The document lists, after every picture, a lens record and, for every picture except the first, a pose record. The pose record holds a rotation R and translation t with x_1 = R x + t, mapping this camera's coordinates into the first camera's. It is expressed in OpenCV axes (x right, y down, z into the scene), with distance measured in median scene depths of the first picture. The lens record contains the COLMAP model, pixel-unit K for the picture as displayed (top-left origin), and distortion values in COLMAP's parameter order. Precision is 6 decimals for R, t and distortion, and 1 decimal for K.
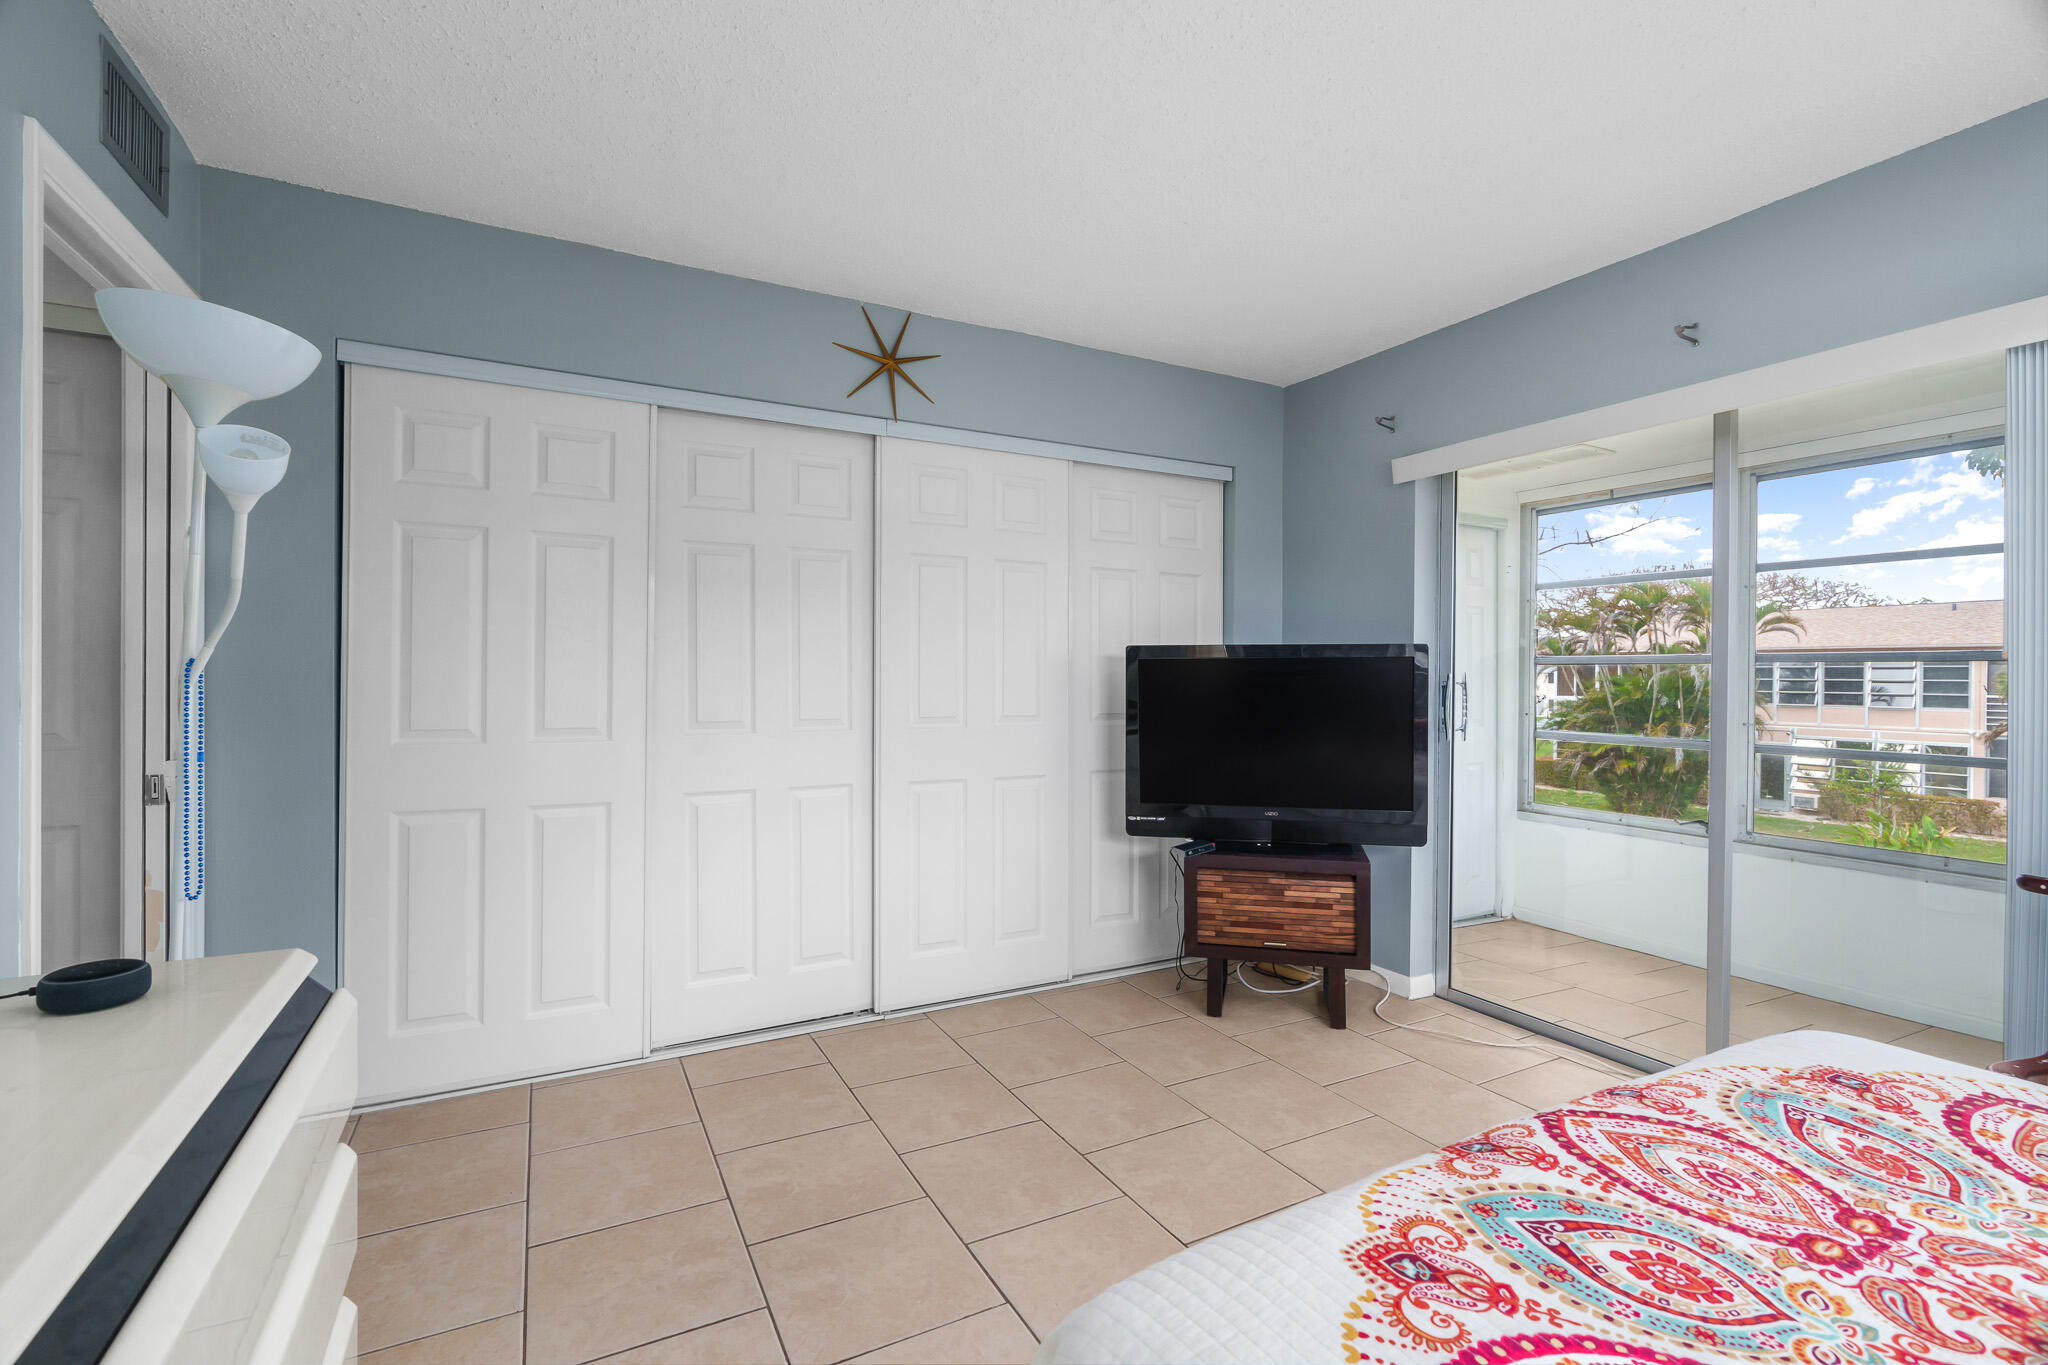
lens RADIAL K [[923.9, 0, 1024.8], [0, 923.9, 680.2], [0, 0, 1]] dist [-0.013663, 0.005375]
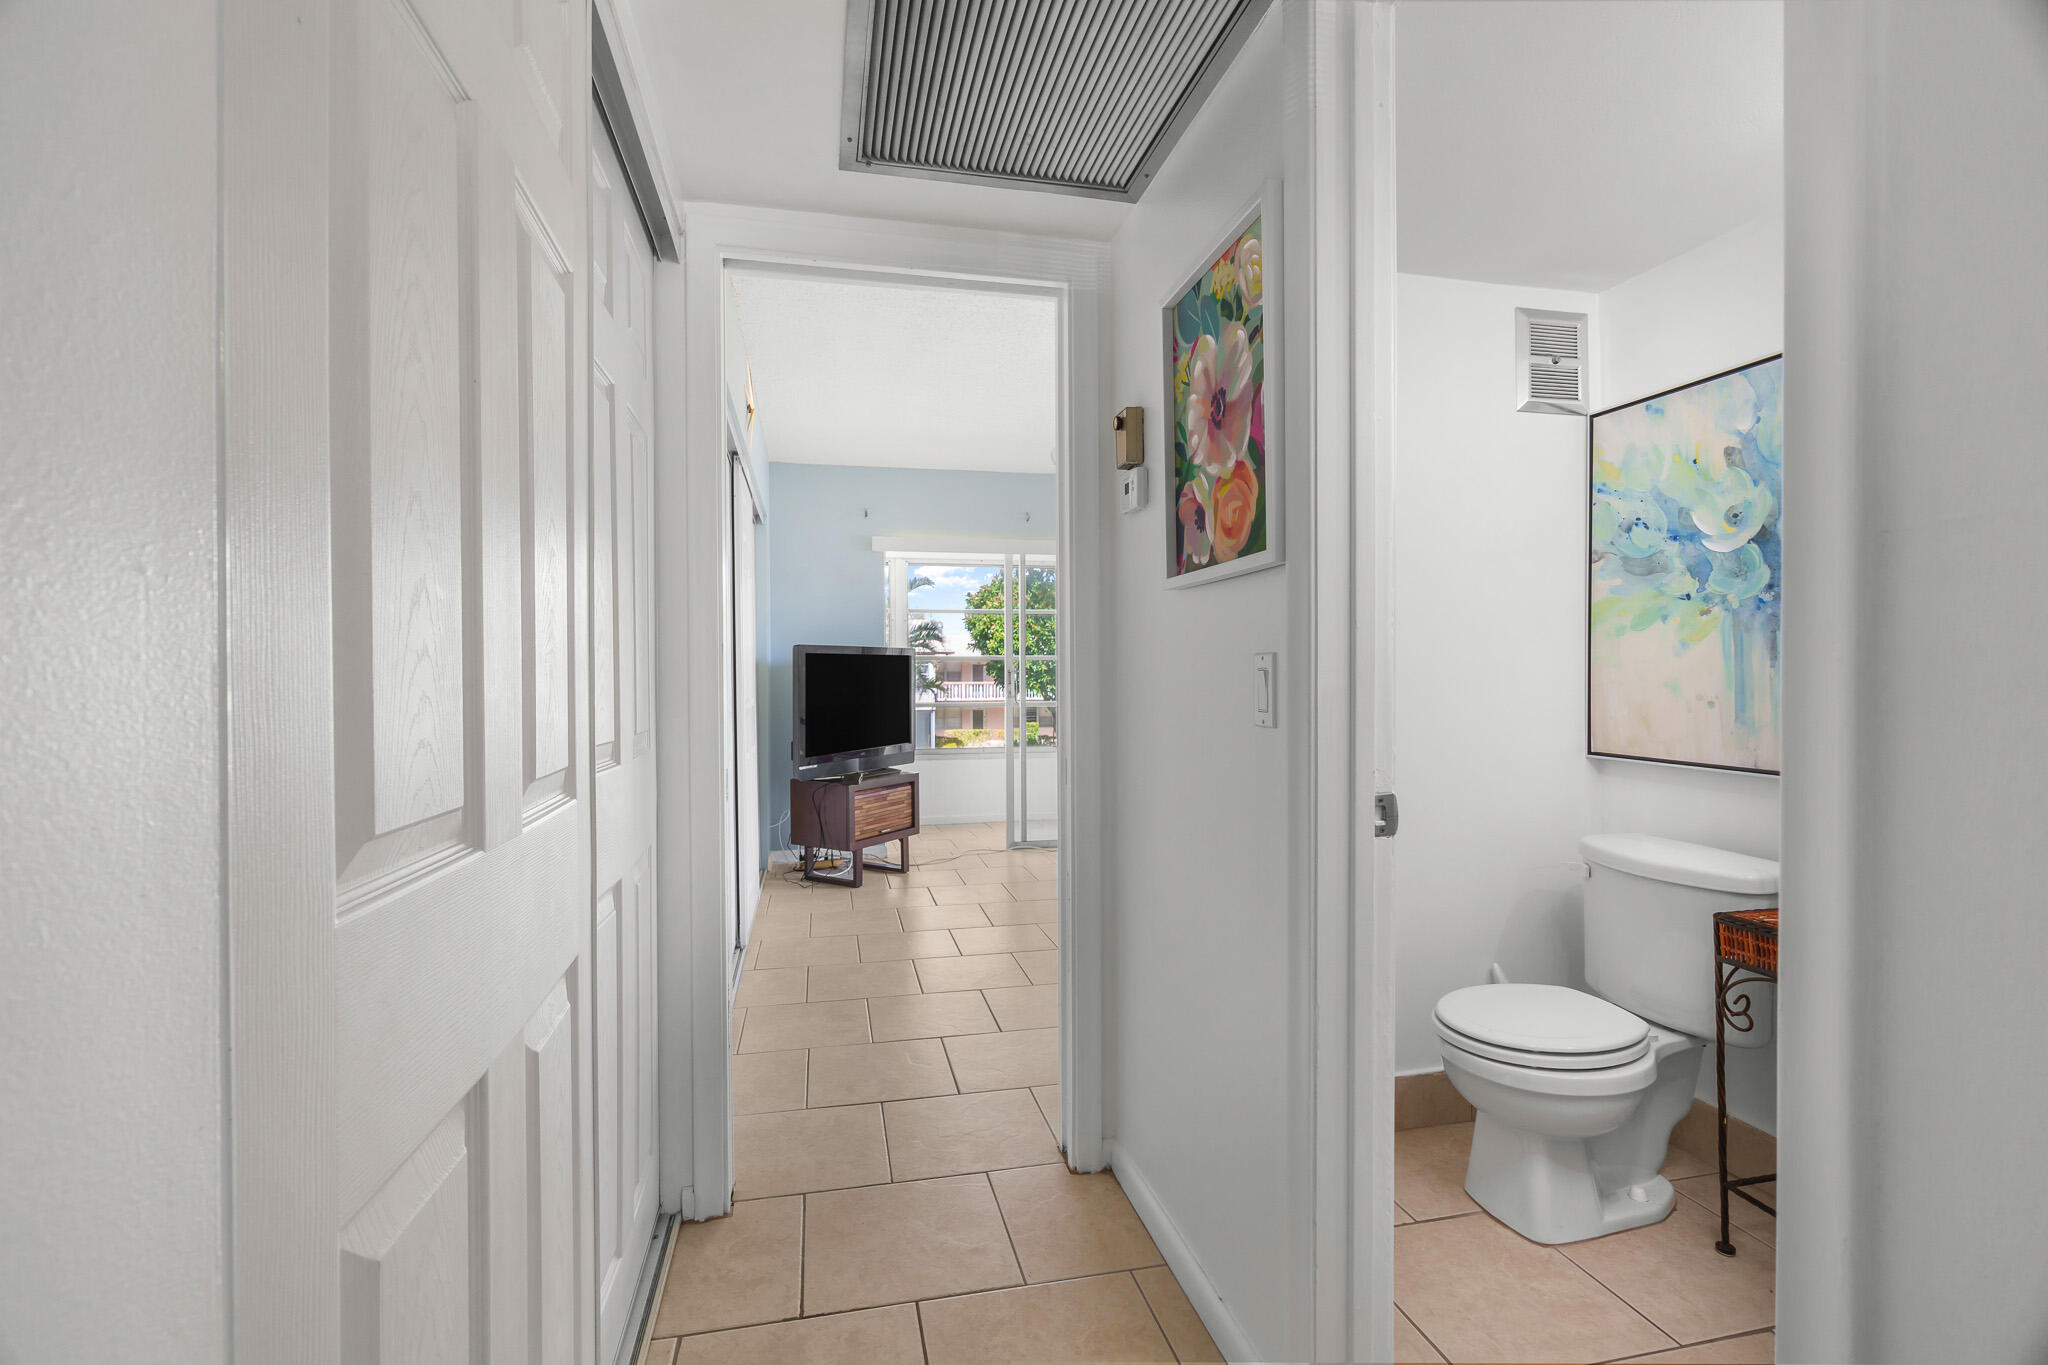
lens RADIAL K [[923.9, 0, 1024.8], [0, 923.9, 680.2], [0, 0, 1]] dist [-0.013663, 0.005375]
pose [[0.262059, -0.012366, 0.964973, -1.214165], [0.010150, 0.999898, 0.010057, 0.006682], [-0.964999, 0.007159, 0.262158, 0.329965]]
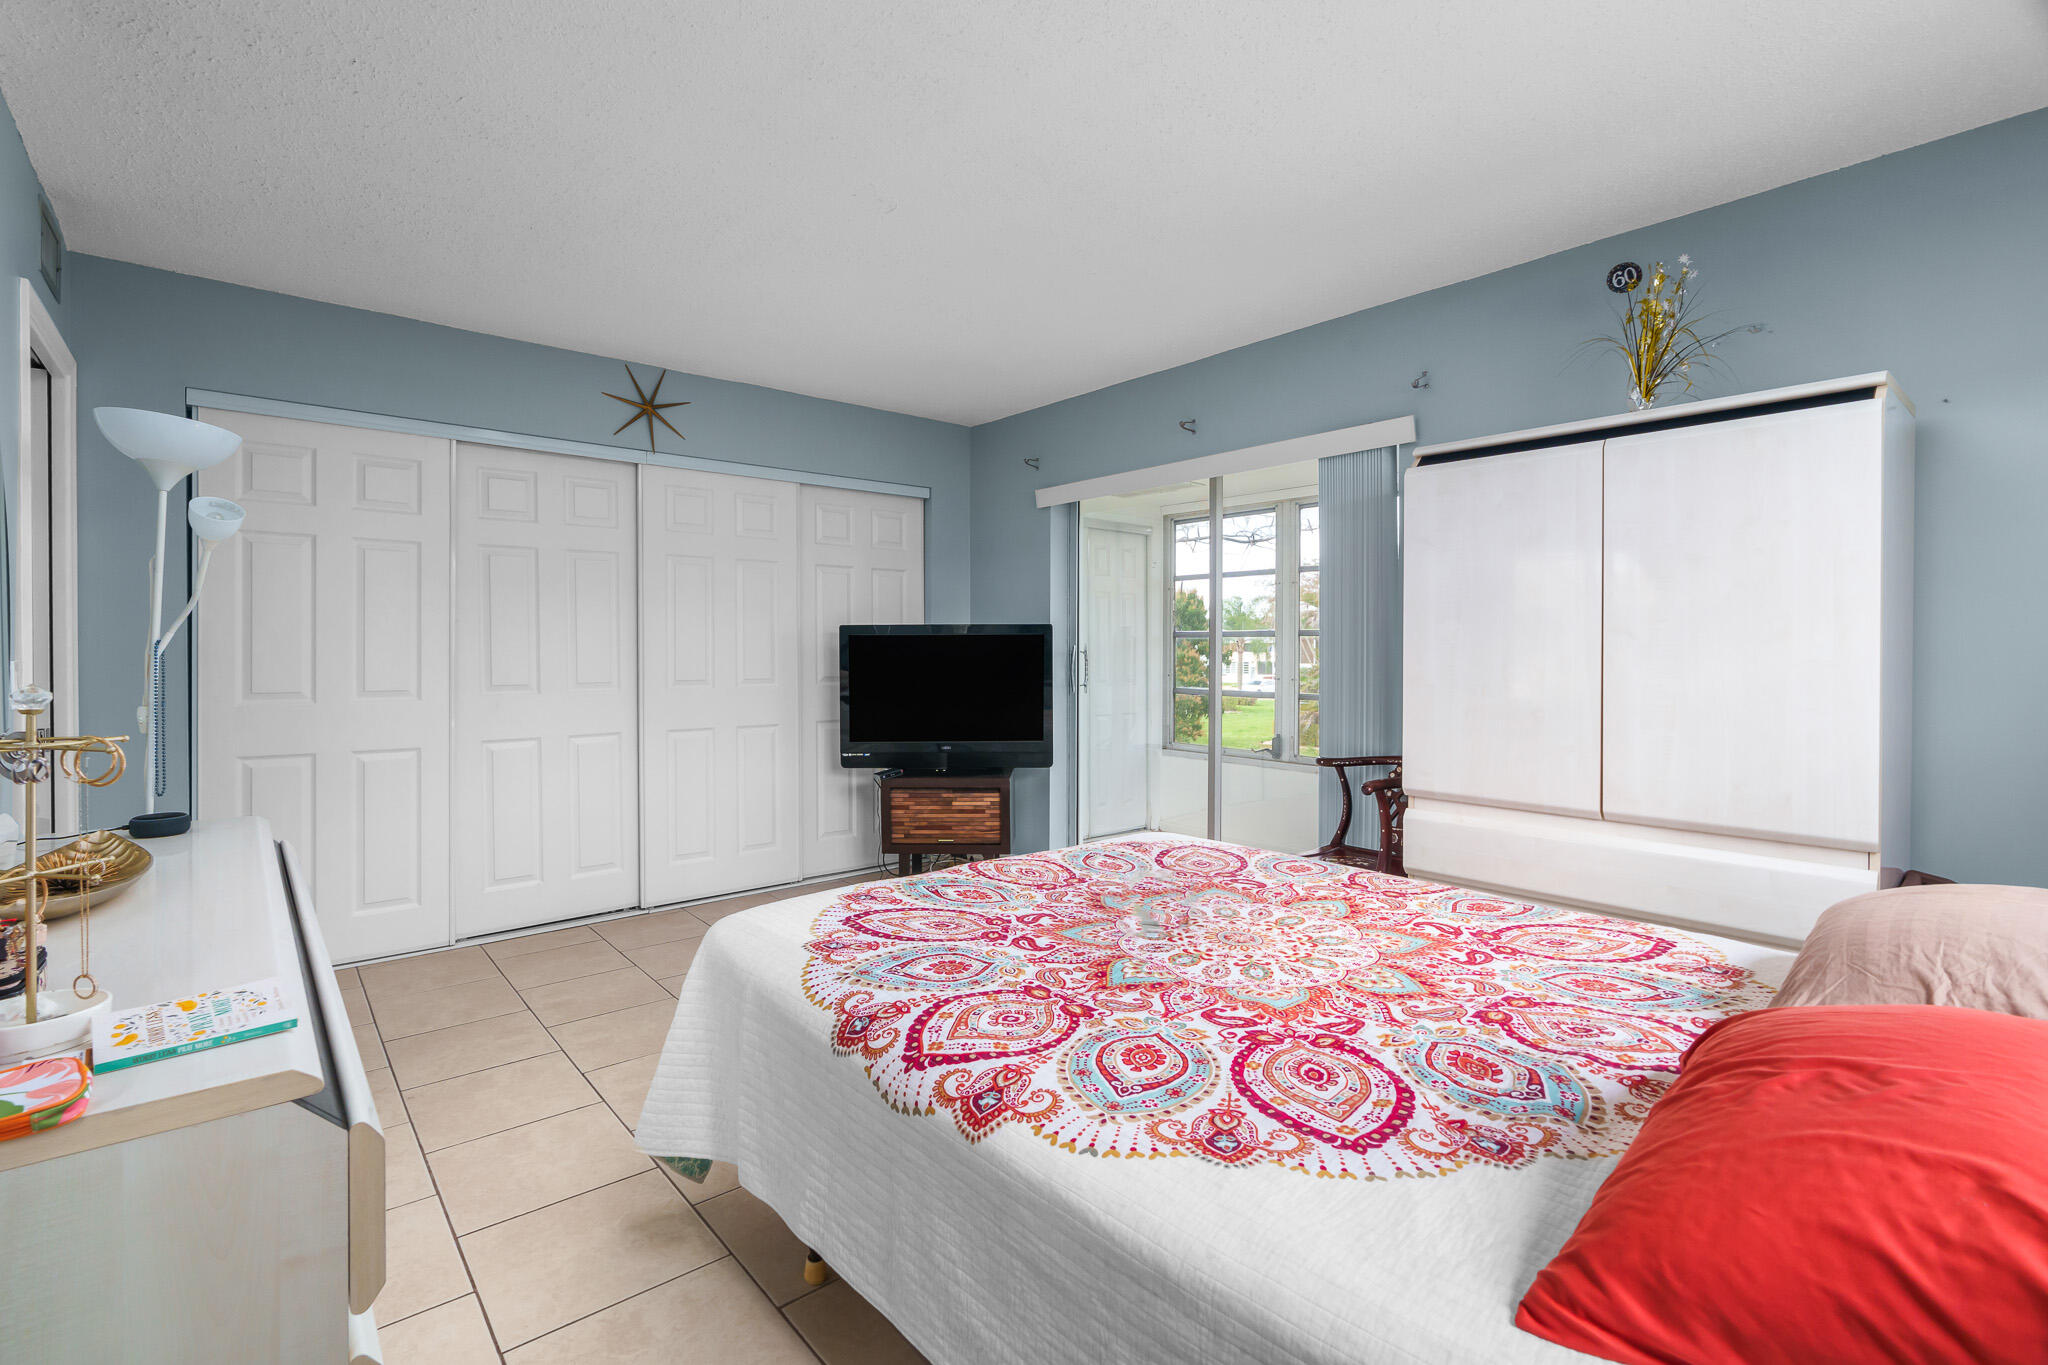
lens RADIAL K [[935.1, 0, 1019.2], [0, 935.1, 656.6], [0, 0, 1]] dist [-0.012501, 0.007240]
pose [[0.977919, -0.007534, 0.208850, 0.086385], [0.006513, 0.999963, 0.005573, 0.002106], [-0.208884, -0.004090, 0.977932, -0.393623]]
